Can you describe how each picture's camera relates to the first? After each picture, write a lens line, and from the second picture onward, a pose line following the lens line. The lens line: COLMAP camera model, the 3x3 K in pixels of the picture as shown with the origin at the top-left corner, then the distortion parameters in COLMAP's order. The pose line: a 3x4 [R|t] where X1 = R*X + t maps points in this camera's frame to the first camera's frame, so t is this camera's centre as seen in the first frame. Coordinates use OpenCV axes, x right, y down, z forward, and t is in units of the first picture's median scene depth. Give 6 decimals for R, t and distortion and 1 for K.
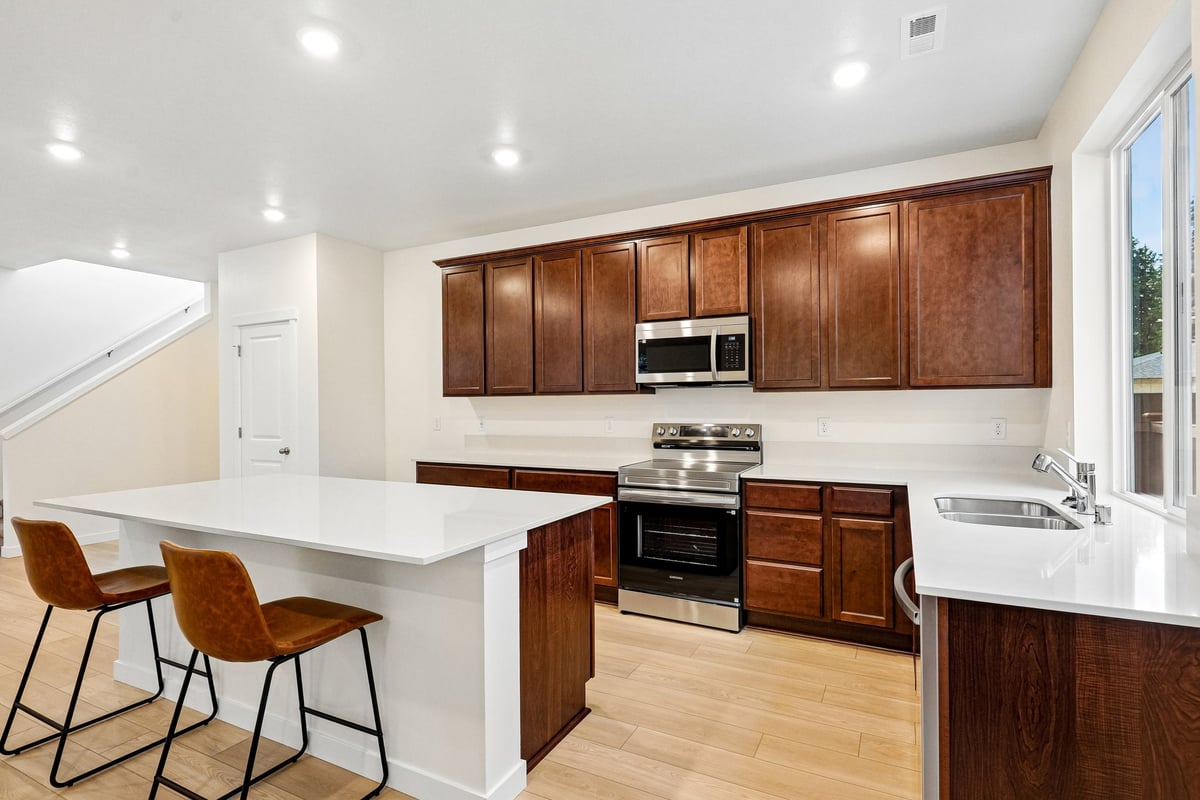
lens RADIAL K [[584.2, 0, 600.0], [0, 584.2, 400.0], [0, 0, 1]] dist [-0.000536, -0.000999]
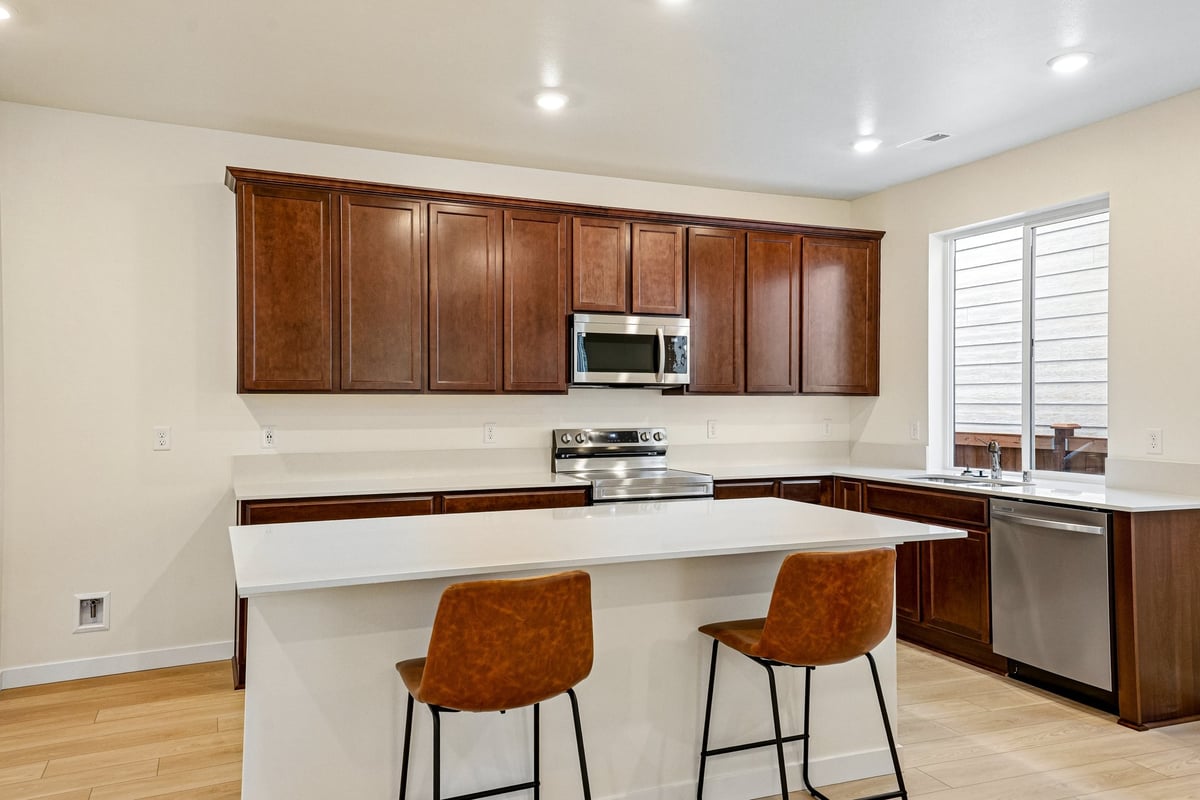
lens RADIAL K [[887.0, 0, 602.2], [0, 887.0, 393.6], [0, 0, 1]] dist [0.082385, 0.004301]
pose [[0.638540, 0.013777, 0.769465, -0.940794], [-0.012457, 0.999894, -0.007565, -0.003474], [-0.769488, -0.004755, 0.638644, 0.140582]]
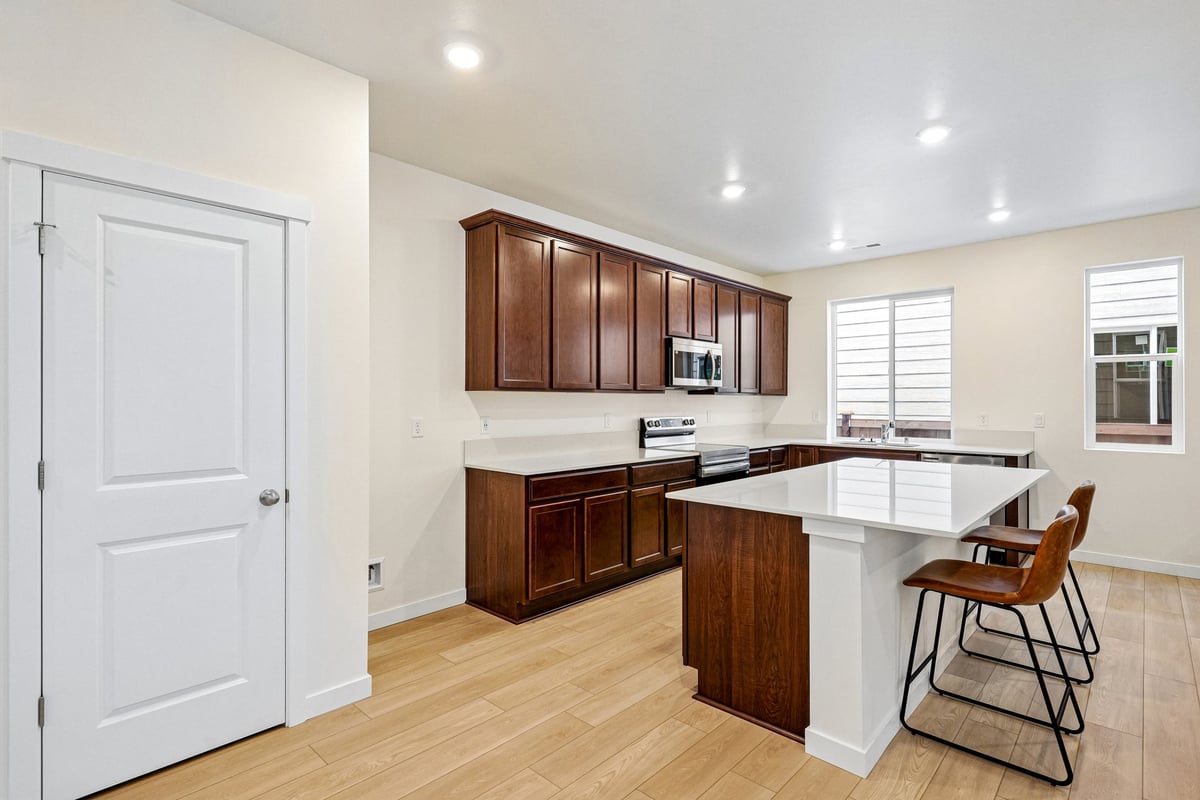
lens RADIAL K [[584.2, 0, 600.0], [0, 584.2, 400.0], [0, 0, 1]] dist [-0.000536, -0.000999]
pose [[0.281727, 0.007541, 0.959465, -1.204834], [-0.014891, 0.999883, -0.003486, 0.009314], [-0.959379, -0.013306, 0.281807, 0.823016]]
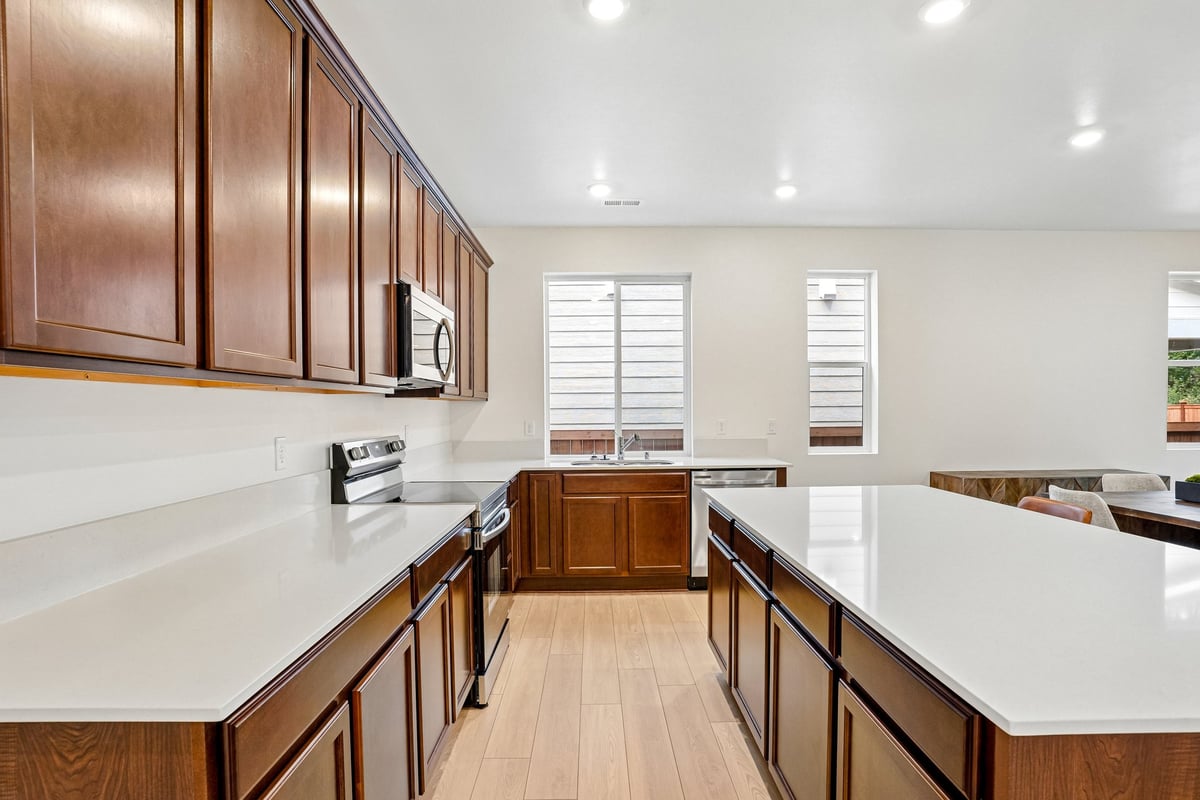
lens RADIAL K [[605.1, 0, 605.3], [0, 605.1, 418.5], [0, 0, 1]] dist [-0.002271, -0.000615]
pose [[-0.472293, -0.005115, 0.881427, -0.640640], [-0.002613, 0.999987, 0.004403, 0.012960], [-0.881438, -0.000224, -0.472300, 1.161760]]
